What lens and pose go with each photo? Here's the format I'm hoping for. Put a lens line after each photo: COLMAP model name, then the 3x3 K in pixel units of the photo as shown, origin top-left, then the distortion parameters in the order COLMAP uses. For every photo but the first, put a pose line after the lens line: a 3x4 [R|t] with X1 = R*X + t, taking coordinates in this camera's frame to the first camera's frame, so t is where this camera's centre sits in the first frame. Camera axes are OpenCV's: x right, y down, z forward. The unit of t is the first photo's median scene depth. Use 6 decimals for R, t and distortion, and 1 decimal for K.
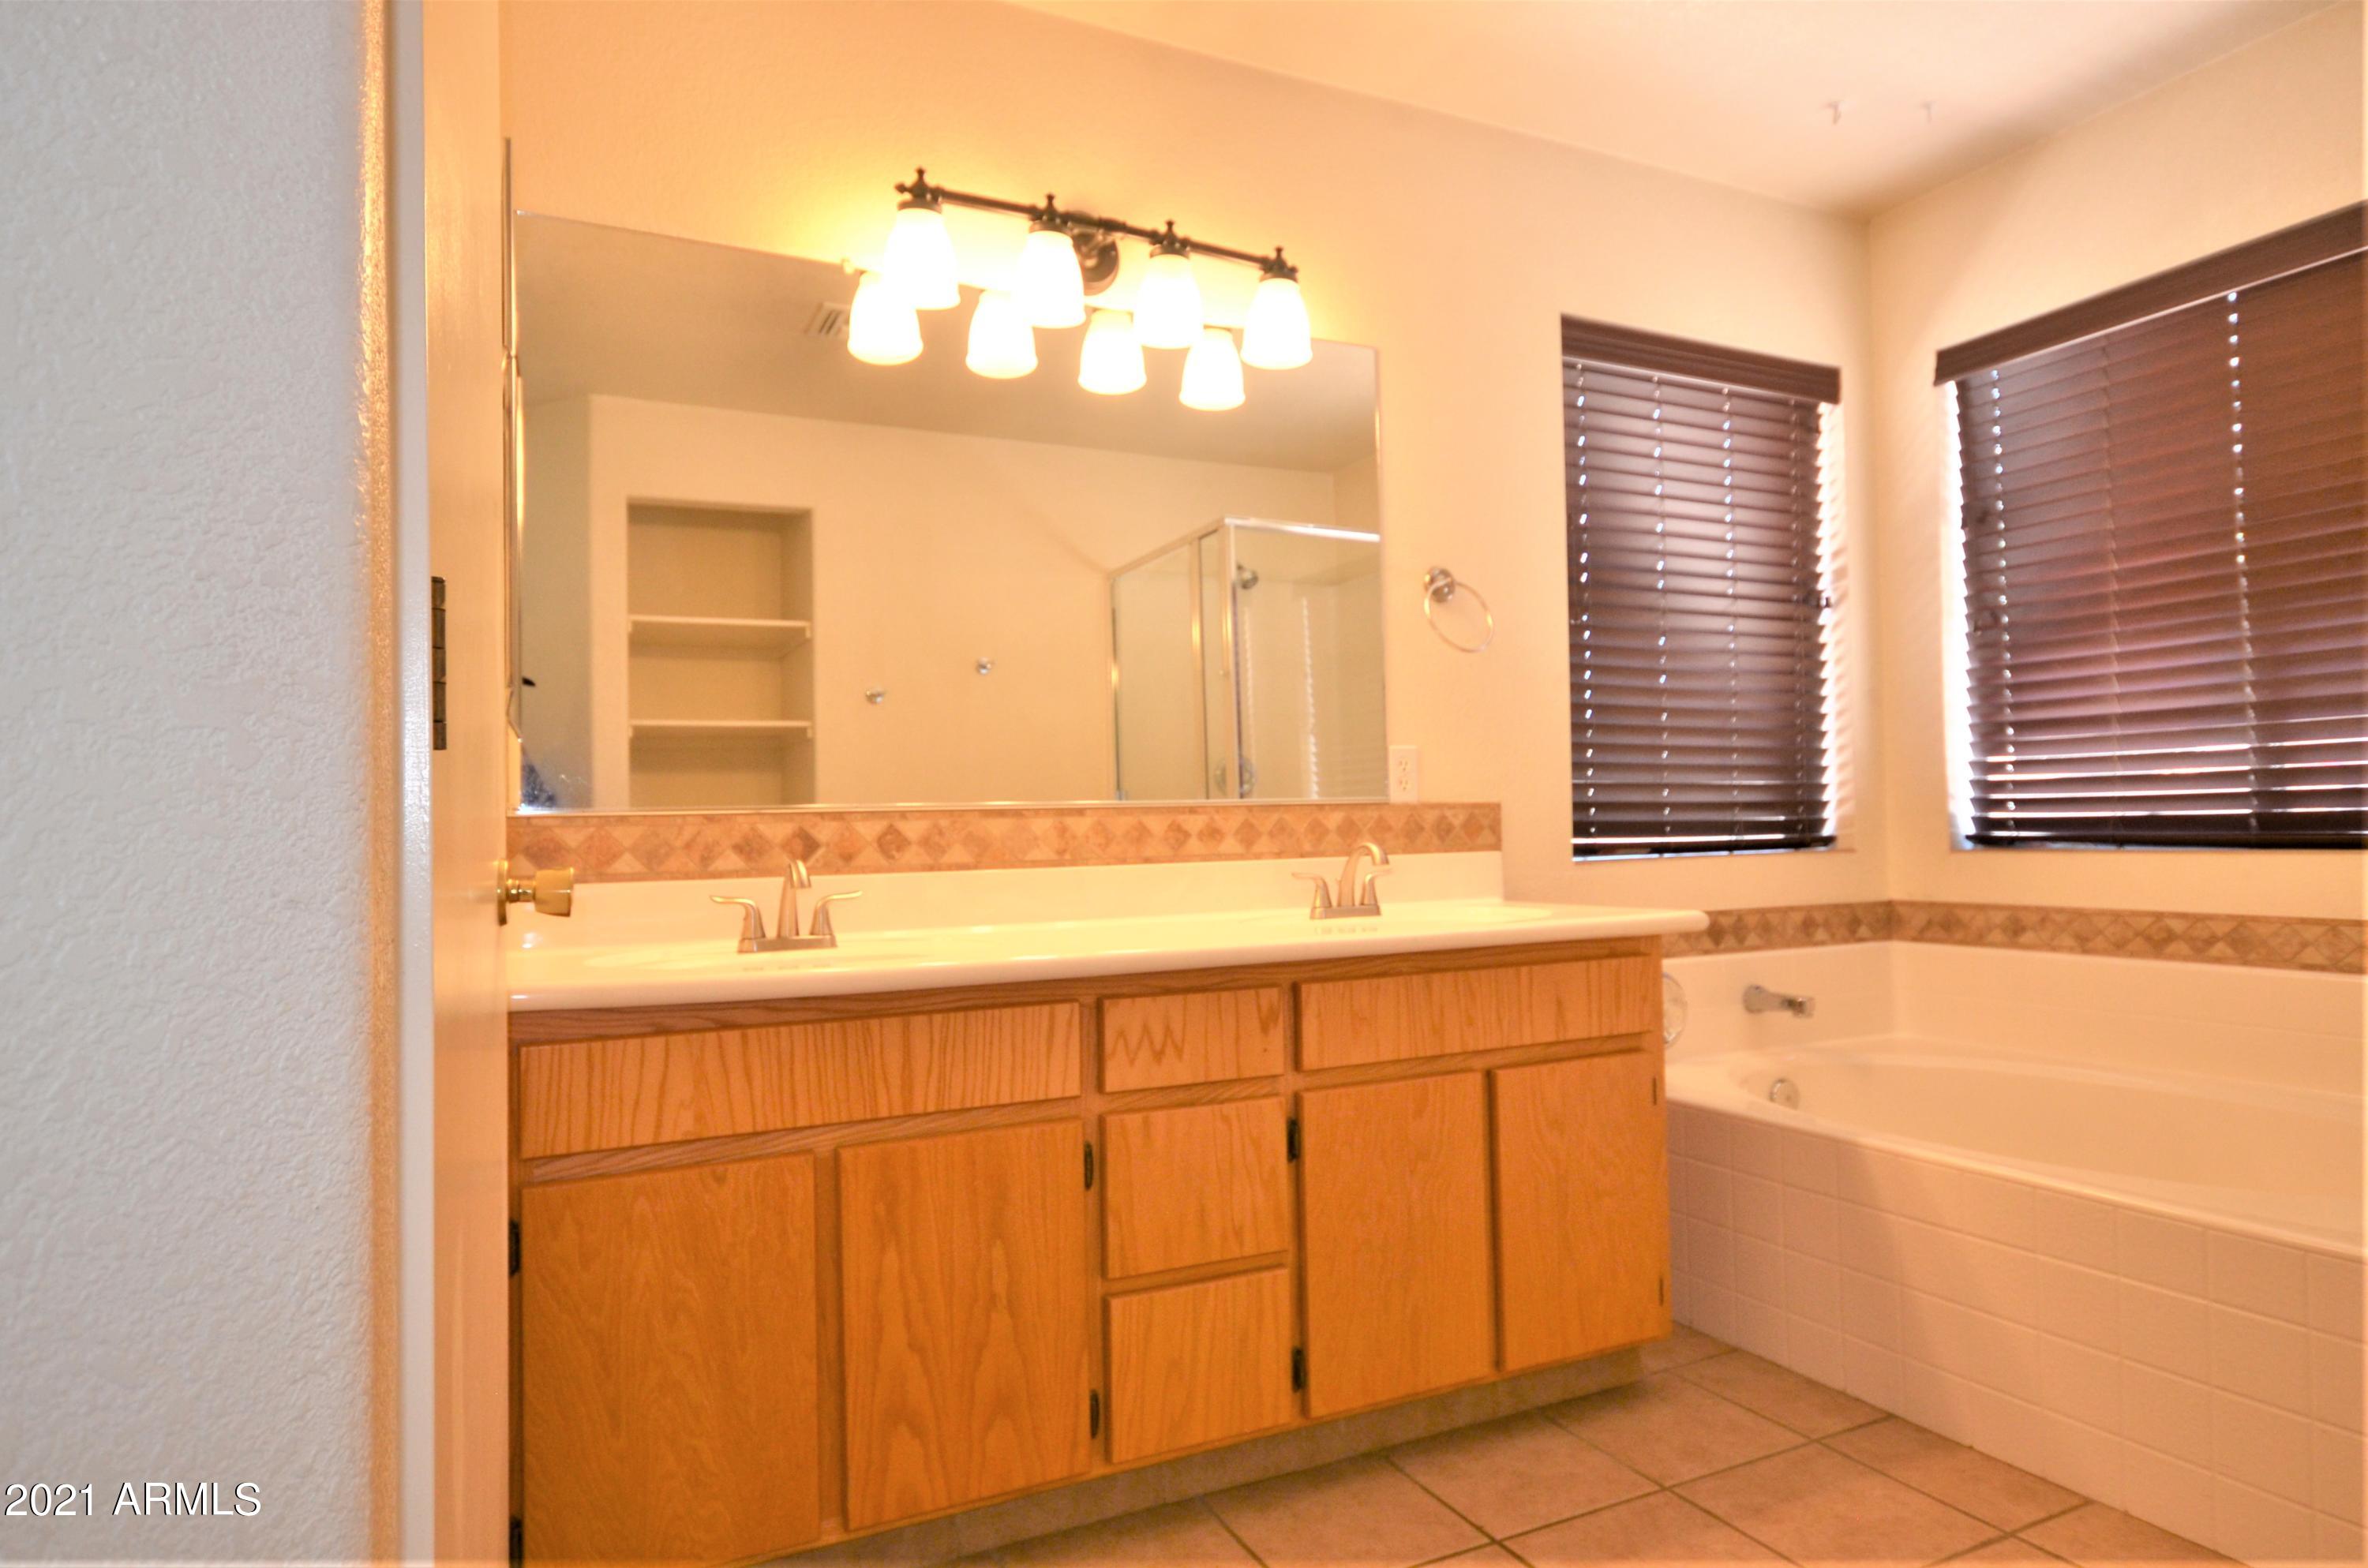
lens RADIAL K [[1295.8, 0, 1188.3], [0, 1295.8, 801.4], [0, 0, 1]] dist [0.002852, -0.001735]
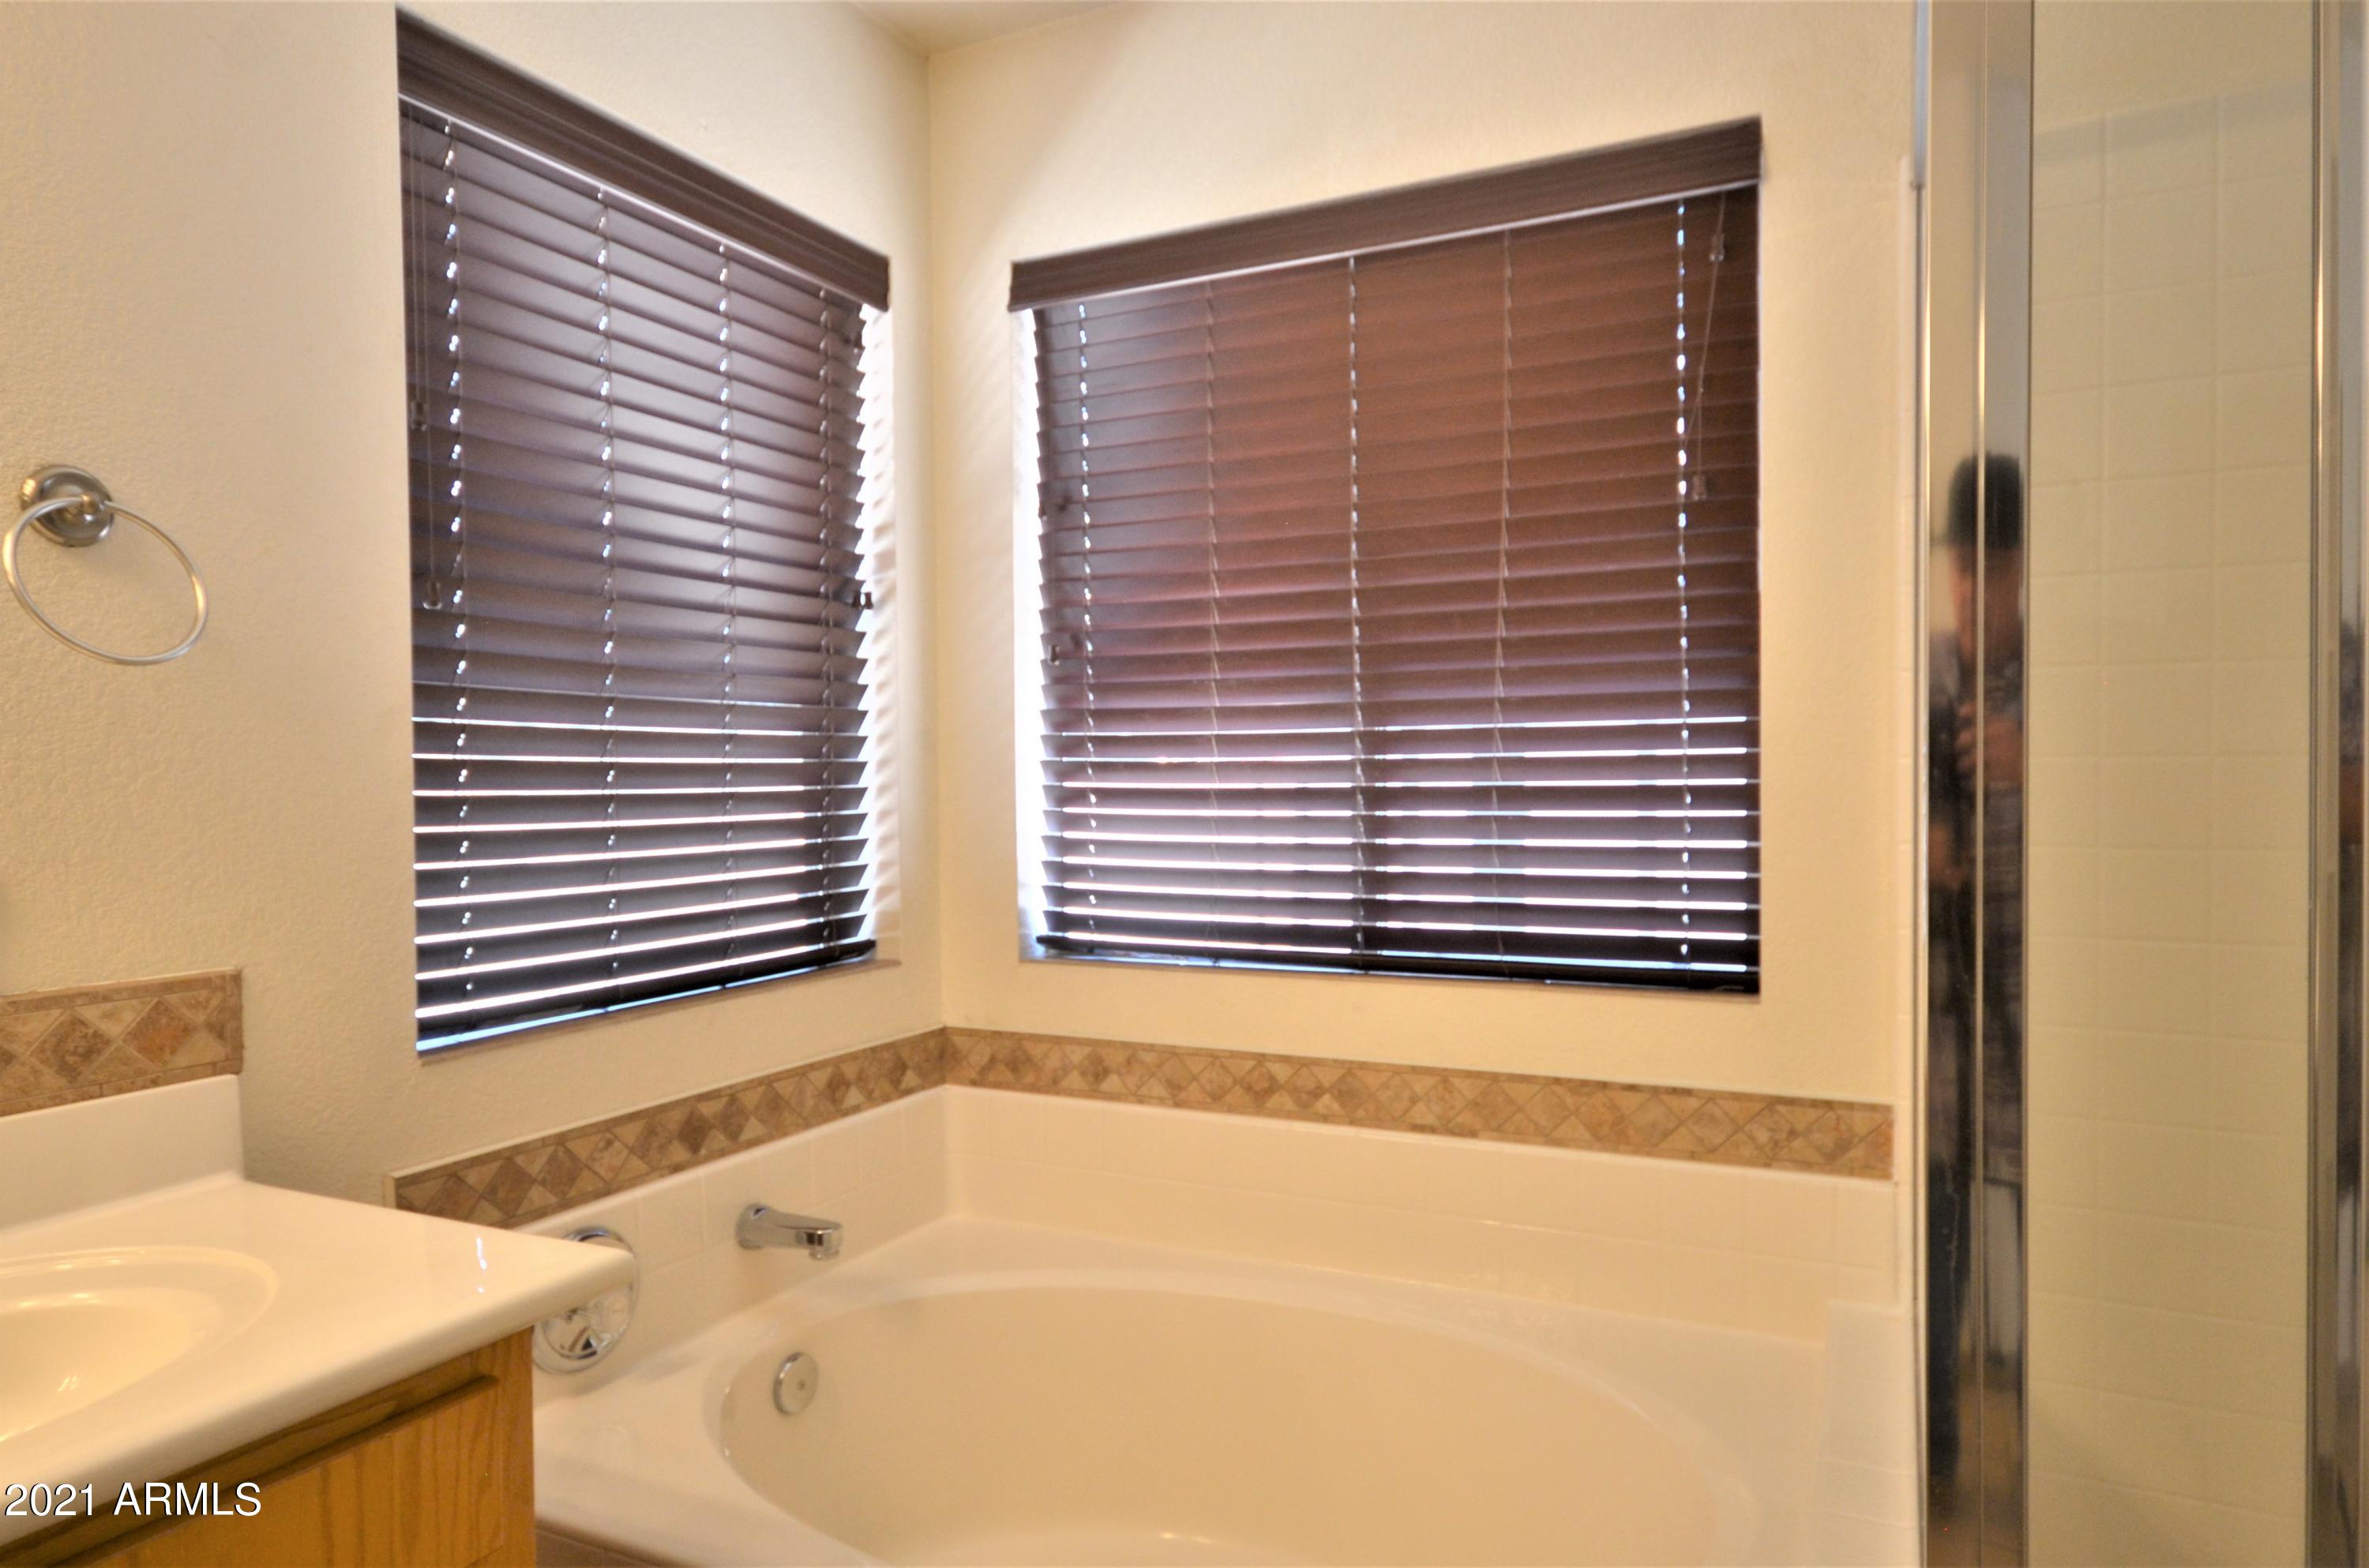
lens RADIAL K [[1477.8, 0, 1184.5], [0, 1477.8, 784.0], [0, 0, 1]] dist [-0.000909, 0.053439]
pose [[0.784558, 0.005863, 0.620028, 0.153156], [-0.013545, 0.999879, 0.007684, -0.070105], [-0.619907, -0.014426, 0.784542, 0.308001]]
